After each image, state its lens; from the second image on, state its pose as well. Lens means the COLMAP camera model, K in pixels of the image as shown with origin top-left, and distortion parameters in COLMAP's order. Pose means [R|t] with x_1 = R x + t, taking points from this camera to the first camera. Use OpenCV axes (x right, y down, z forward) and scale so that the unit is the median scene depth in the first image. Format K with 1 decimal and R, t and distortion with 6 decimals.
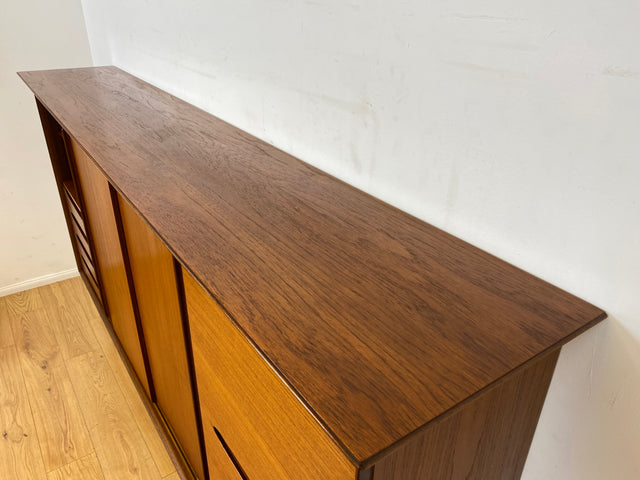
lens RADIAL K [[487.8, 0, 317.3], [0, 487.8, 248.2], [0, 0, 1]] dist [0.037940, -0.046227]
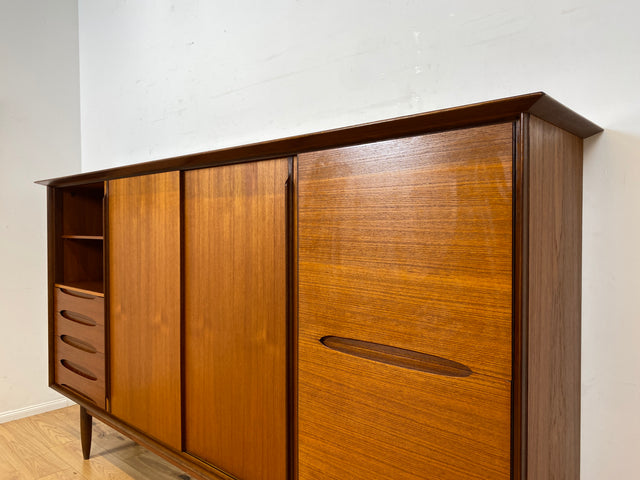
lens RADIAL K [[487.8, 0, 321.5], [0, 487.8, 239.0], [0, 0, 1]] dist [0.037940, -0.046227]
pose [[0.972139, -0.022410, 0.233330, -0.252080], [0.126163, 0.888962, -0.440261, 0.353895], [-0.197555, 0.457432, 0.867022, -0.045360]]
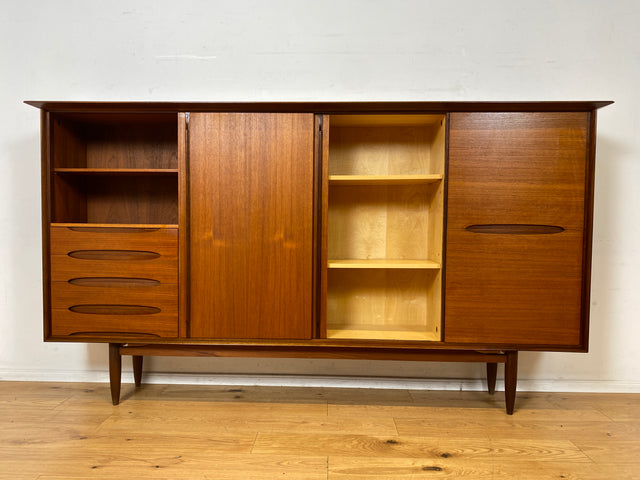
lens RADIAL K [[487.8, 0, 316.1], [0, 487.8, 246.8], [0, 0, 1]] dist [0.037940, -0.046227]
pose [[0.595445, -0.048771, 0.801914, -1.111659], [0.384594, 0.893657, -0.231223, 0.346029], [-0.705360, 0.446092, 0.550881, 0.219171]]
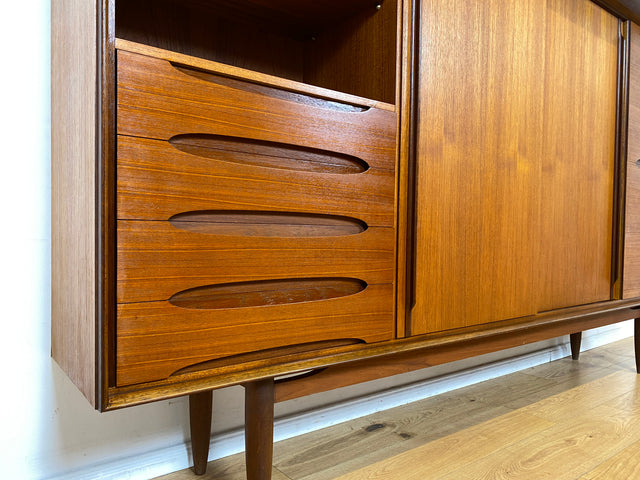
lens RADIAL K [[487.8, 0, 316.9], [0, 487.8, 242.2], [0, 0, 1]] dist [0.037940, -0.046227]
pose [[-0.047962, -0.042292, 0.997953, -0.955067], [0.464061, 0.883785, 0.059757, 0.009136], [-0.884504, 0.465978, -0.022762, 1.122678]]
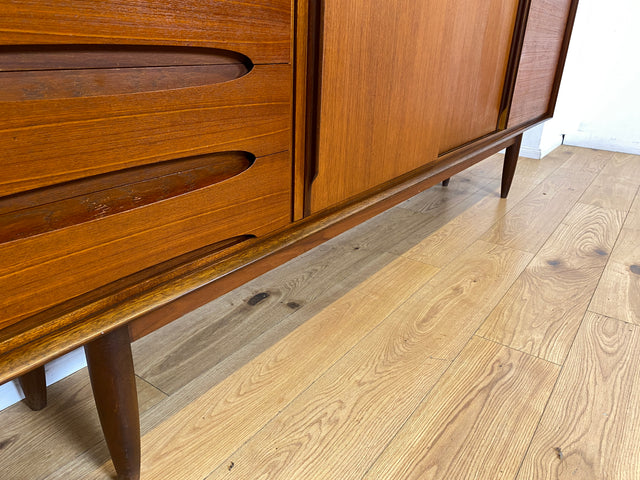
lens RADIAL K [[487.8, 0, 316.6], [0, 487.8, 244.5], [0, 0, 1]] dist [0.037940, -0.046227]
pose [[-0.332850, -0.403112, 0.852474, -0.792892], [0.415321, 0.748948, 0.516320, -0.009134], [-0.846593, 0.525907, -0.081866, 1.109678]]
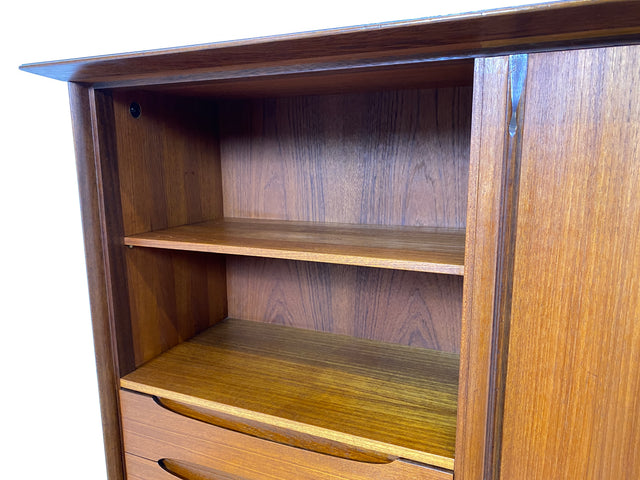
lens RADIAL K [[487.8, 0, 319.0], [0, 487.8, 248.9], [0, 0, 1]] dist [0.037940, -0.046227]
pose [[0.851974, -0.127759, 0.507758, -0.660271], [0.271416, 0.937067, -0.219634, -0.124968], [-0.447743, 0.324936, 0.833032, 0.717942]]
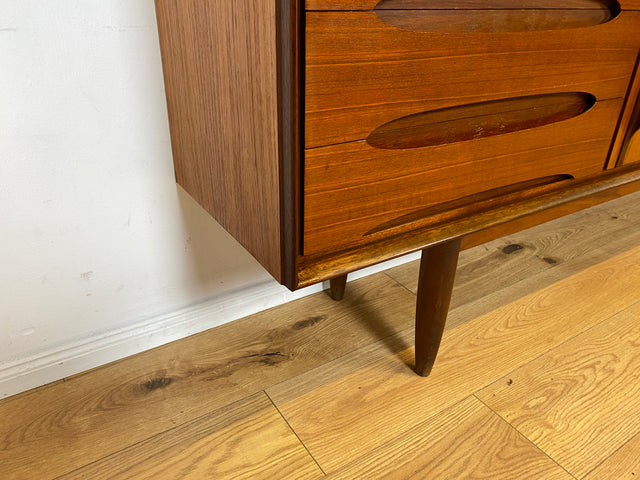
lens RADIAL K [[492.9, 0, 319.4], [0, 492.9, 235.0], [0, 0, 1]] dist [0.014751, -0.022256]
pose [[0.038327, -0.472239, 0.880637, -0.833085], [0.455964, 0.792455, 0.405107, -0.054859], [-0.889173, 0.386012, 0.245696, 1.209788]]
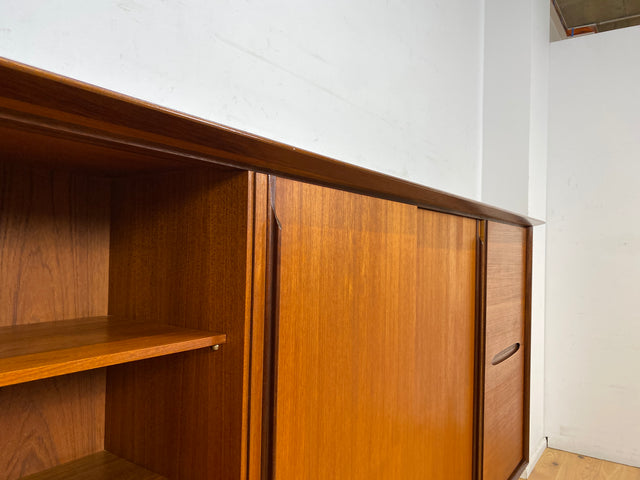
lens RADIAL K [[487.8, 0, 315.5], [0, 487.8, 244.1], [0, 0, 1]] dist [0.037940, -0.046227]
pose [[-0.346606, -0.012168, 0.937932, -0.784003], [0.424962, 0.889375, 0.168579, -0.244538], [-0.836225, 0.457016, -0.303092, 0.949870]]
